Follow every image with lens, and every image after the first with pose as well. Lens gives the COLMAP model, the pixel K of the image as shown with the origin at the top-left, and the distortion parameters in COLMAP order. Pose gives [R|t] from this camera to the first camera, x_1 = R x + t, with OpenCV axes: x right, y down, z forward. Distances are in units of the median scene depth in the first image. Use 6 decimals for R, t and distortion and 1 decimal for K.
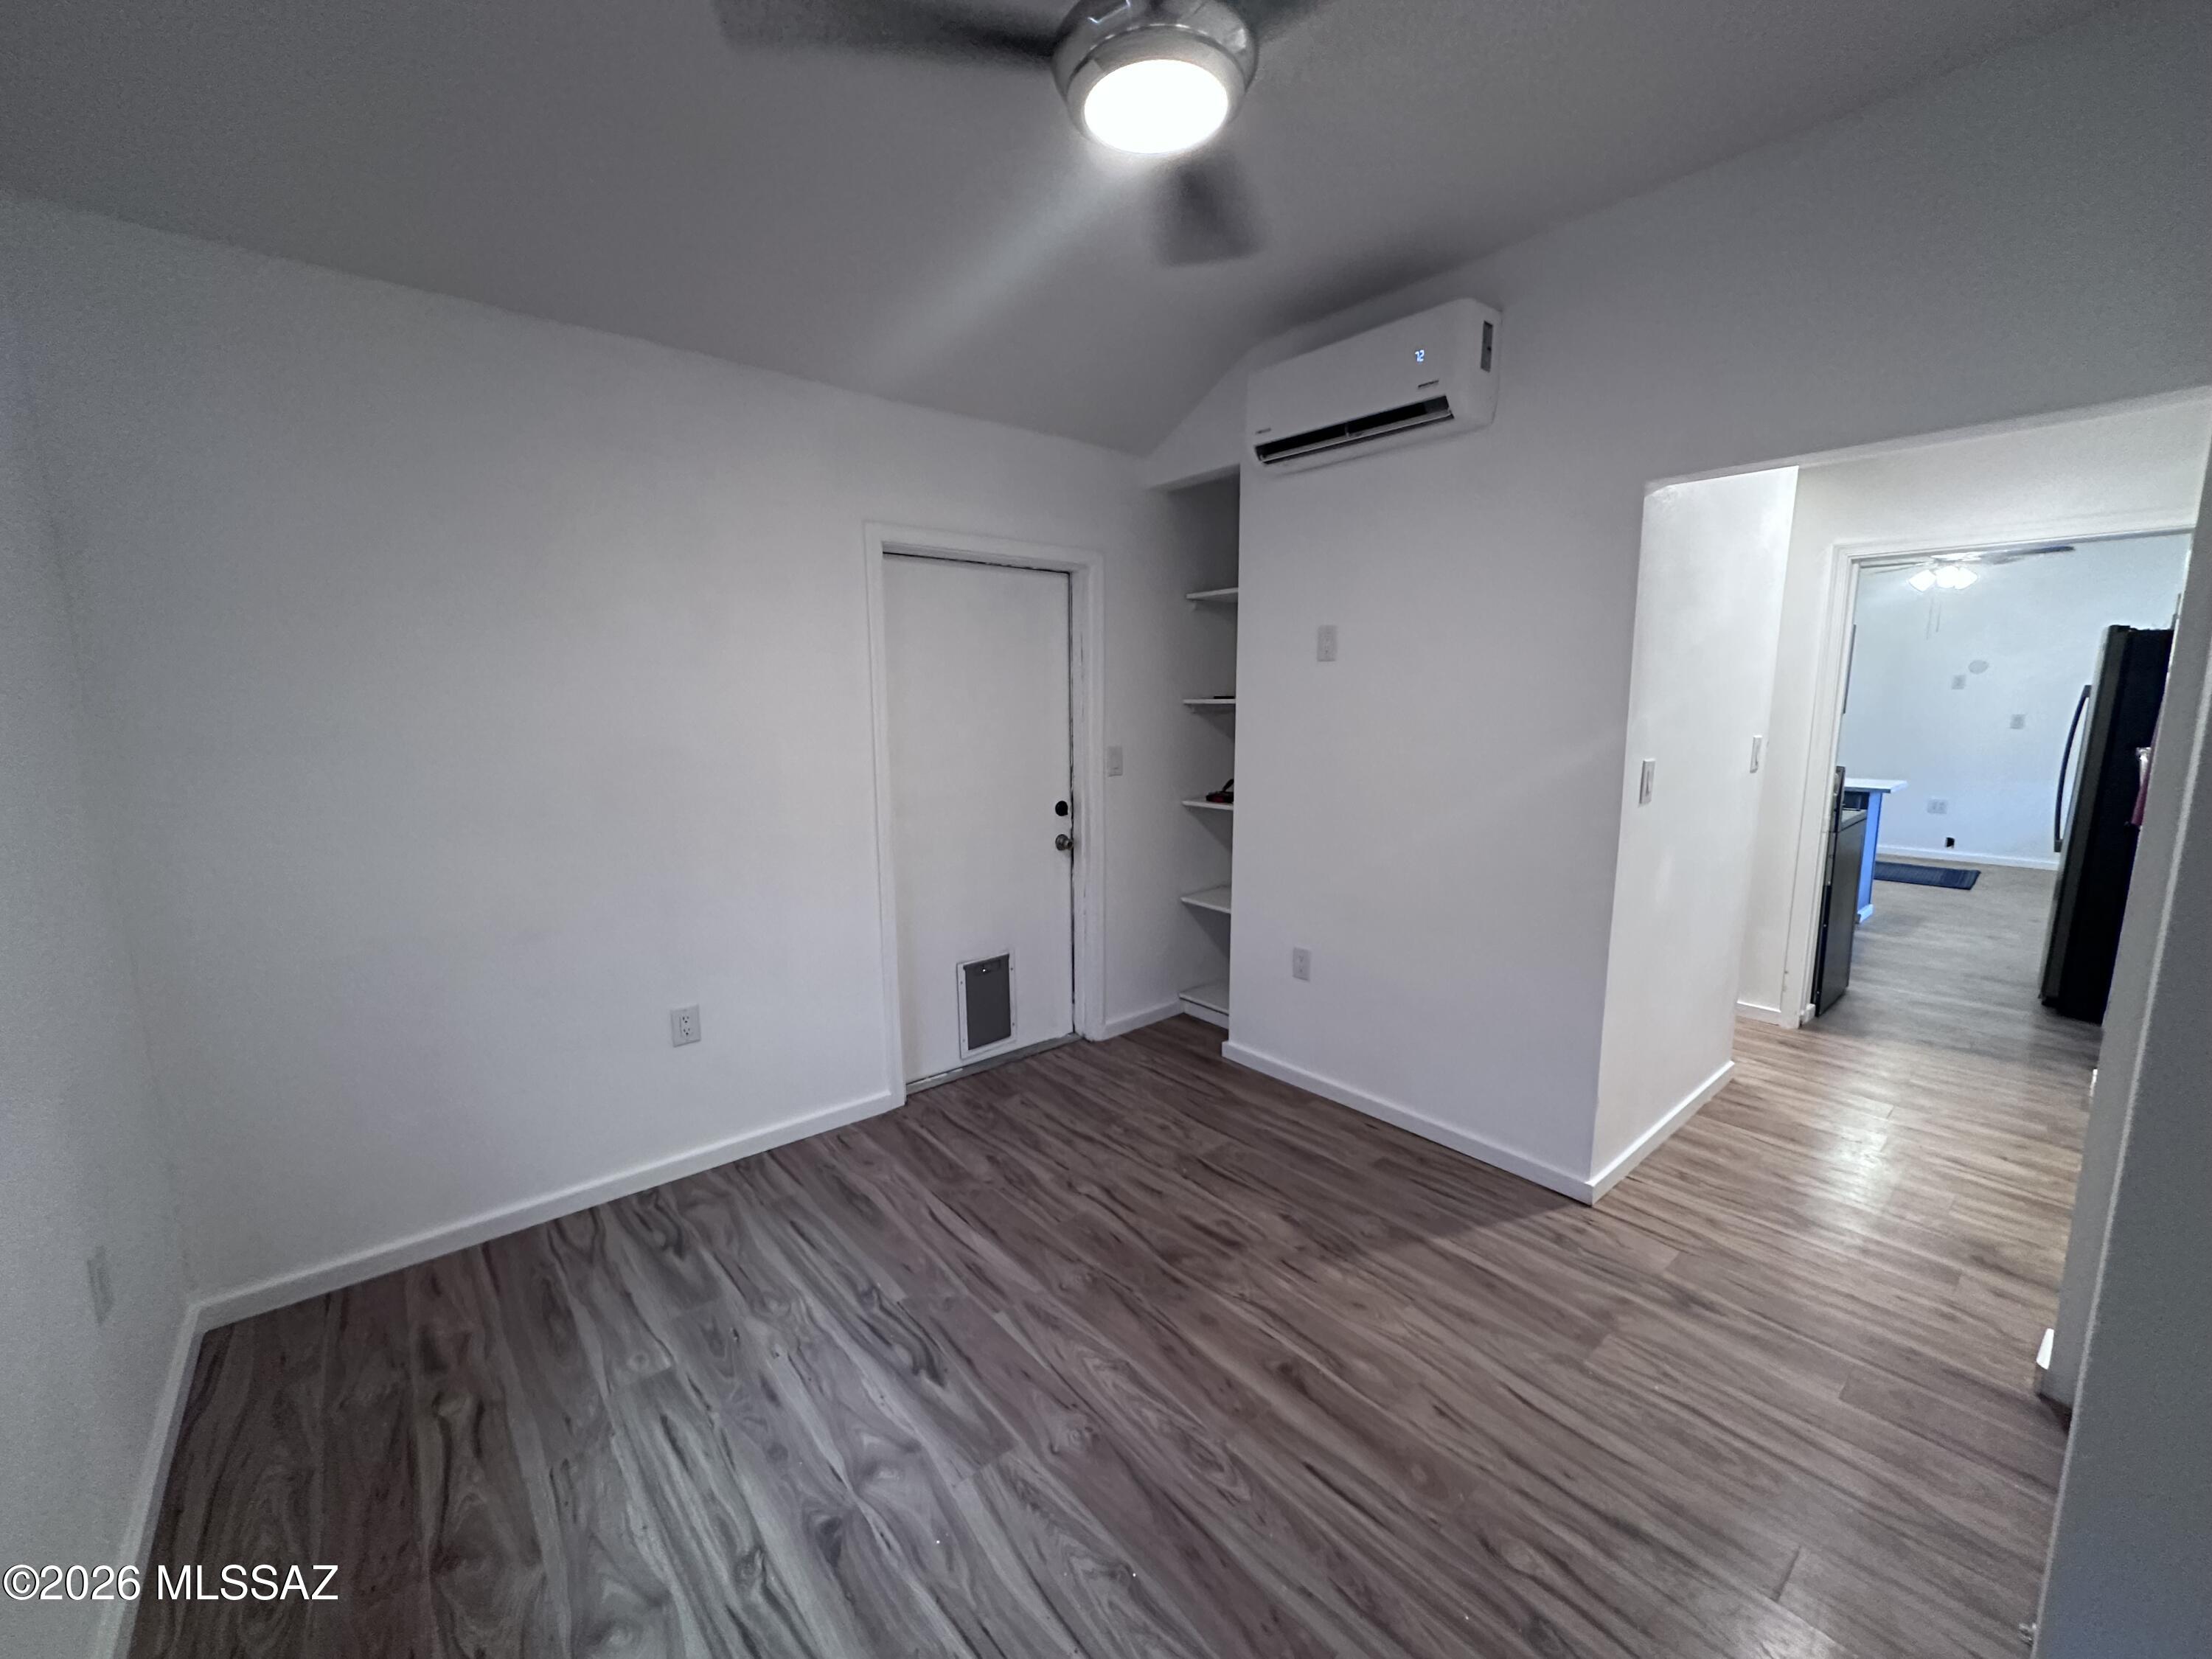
lens RADIAL K [[881.9, 0, 1102.8], [0, 881.9, 828.0], [0, 0, 1]] dist [-0.003526, 0.001221]
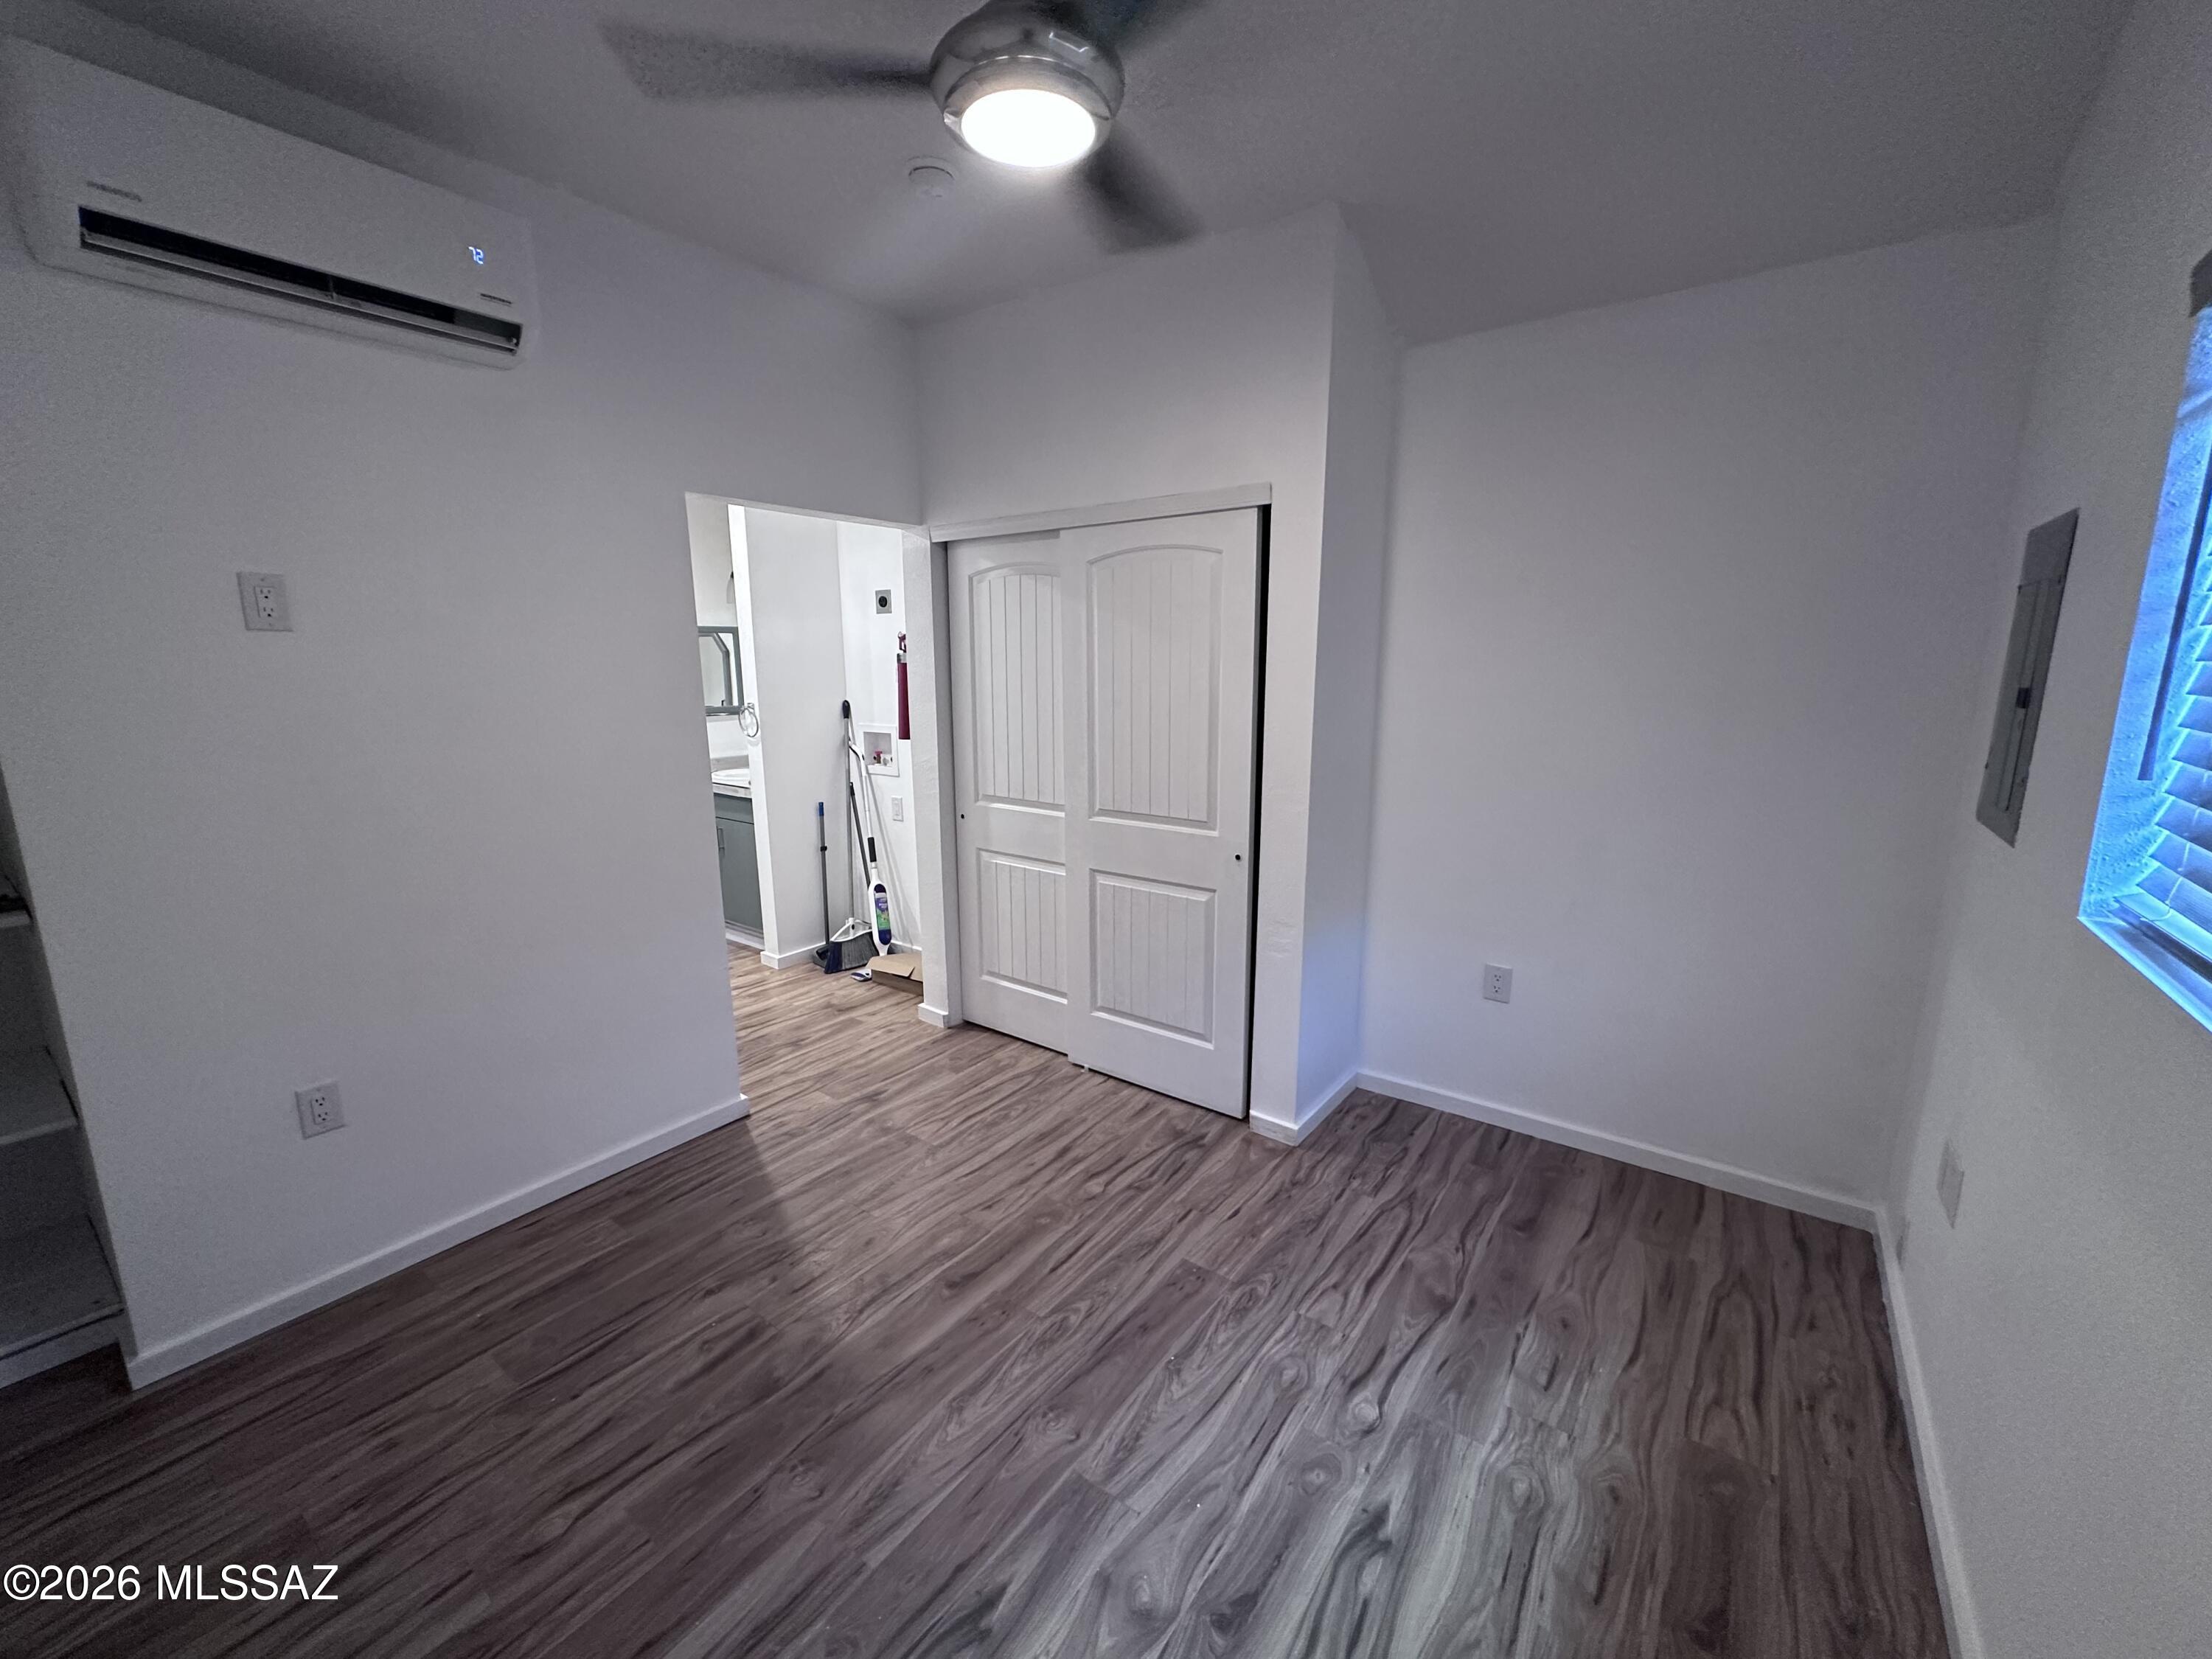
lens RADIAL K [[881.9, 0, 1107.1], [0, 881.9, 825.5], [0, 0, 1]] dist [-0.003526, 0.001221]
pose [[-0.231960, -0.171224, 0.957537, -0.802997], [0.150790, 0.966156, 0.209294, -0.152416], [-0.960967, 0.192935, -0.198291, 0.912974]]
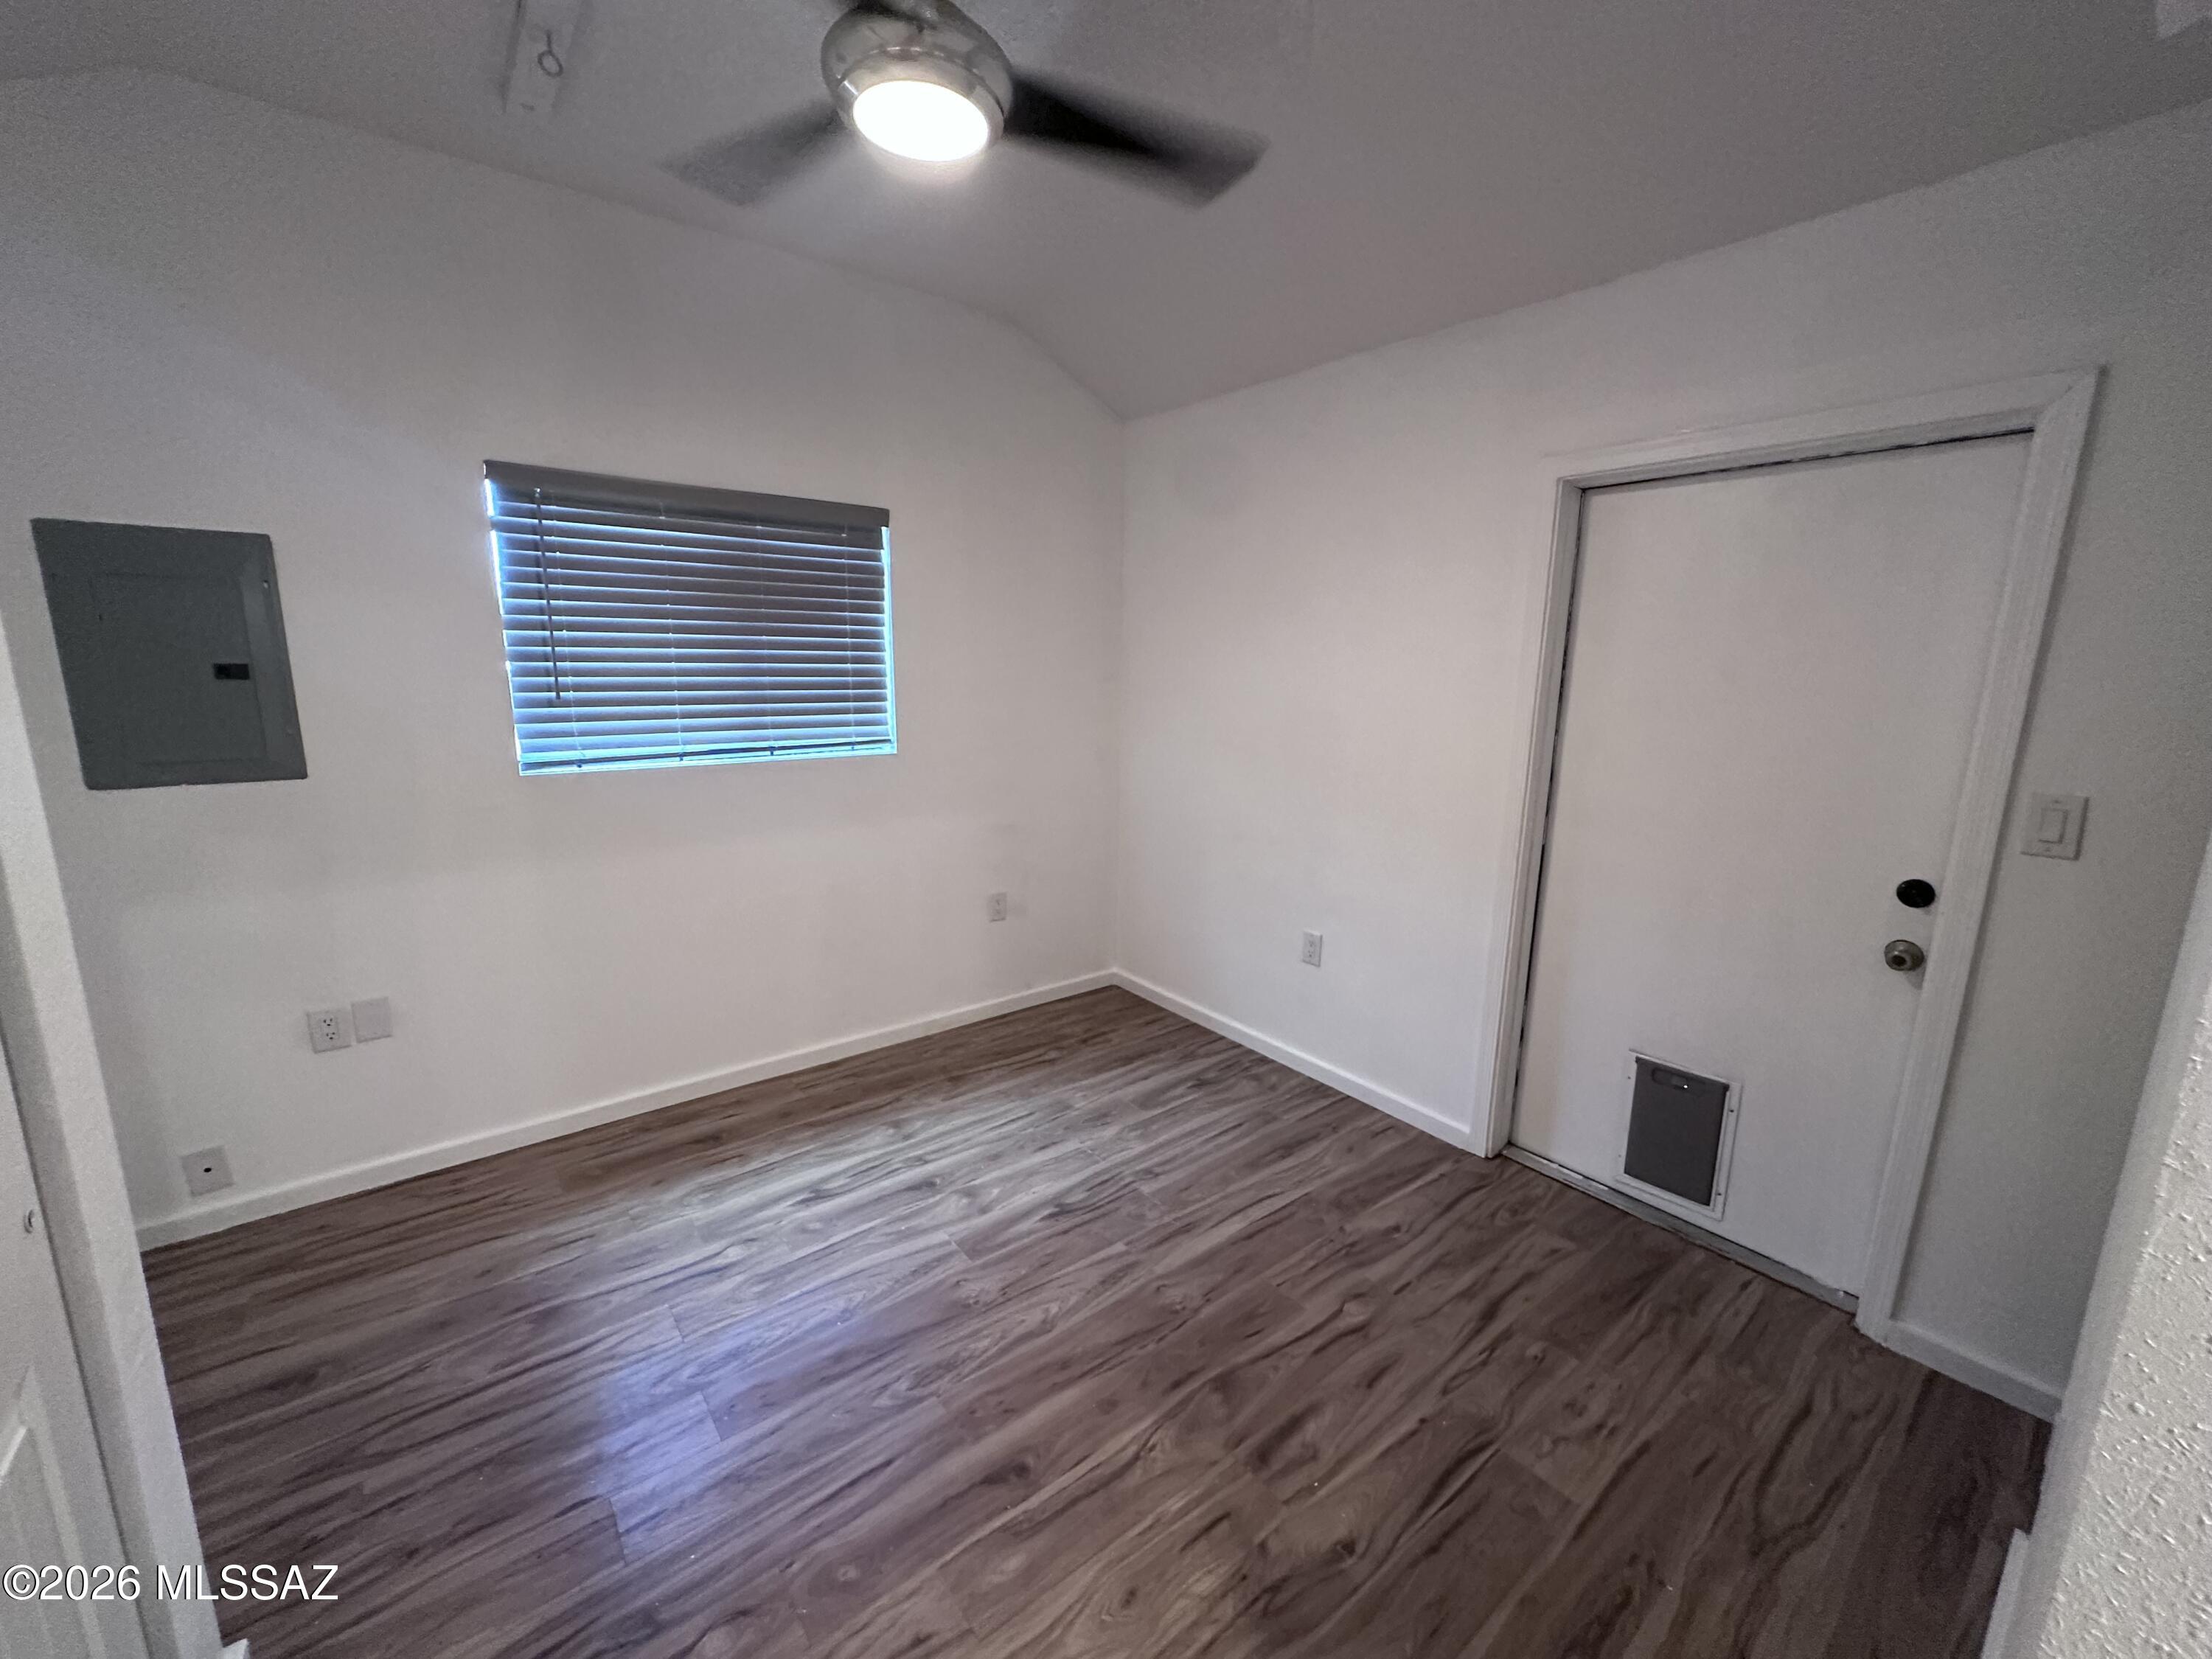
lens RADIAL K [[881.9, 0, 1103.6], [0, 881.9, 822.3], [0, 0, 1]] dist [-0.003526, 0.001221]
pose [[-0.032319, 0.186690, -0.981887, 0.912831], [-0.160327, 0.968710, 0.189462, -0.160897], [0.986535, 0.163546, -0.001377, 0.970091]]
